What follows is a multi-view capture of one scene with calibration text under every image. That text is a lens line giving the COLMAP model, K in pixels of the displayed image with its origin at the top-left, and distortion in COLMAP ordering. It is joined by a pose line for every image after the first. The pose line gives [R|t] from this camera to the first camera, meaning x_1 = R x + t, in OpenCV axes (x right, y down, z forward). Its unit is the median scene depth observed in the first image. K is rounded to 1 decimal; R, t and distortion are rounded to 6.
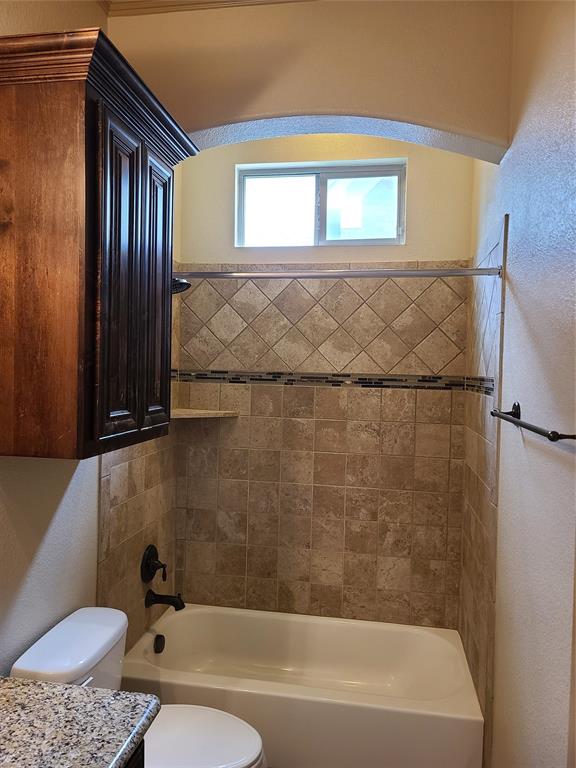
lens RADIAL K [[567.2, 0, 285.4], [0, 567.2, 383.0], [0, 0, 1]] dist [0.096998, -0.087250]
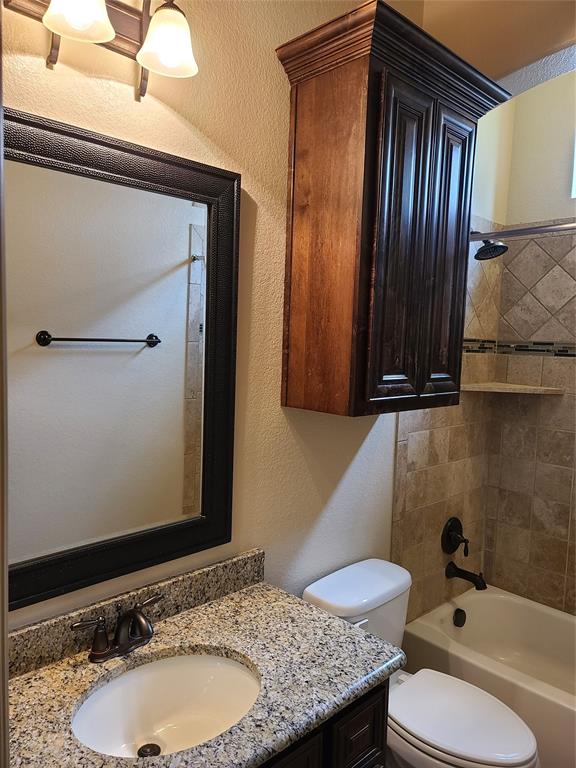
lens RADIAL K [[567.2, 0, 285.4], [0, 567.2, 383.0], [0, 0, 1]] dist [0.096998, -0.087250]
pose [[0.809479, 0.048079, -0.585178, 0.120461], [-0.027021, 0.998636, 0.044672, 0.017845], [0.586527, -0.020349, 0.809674, 0.040944]]
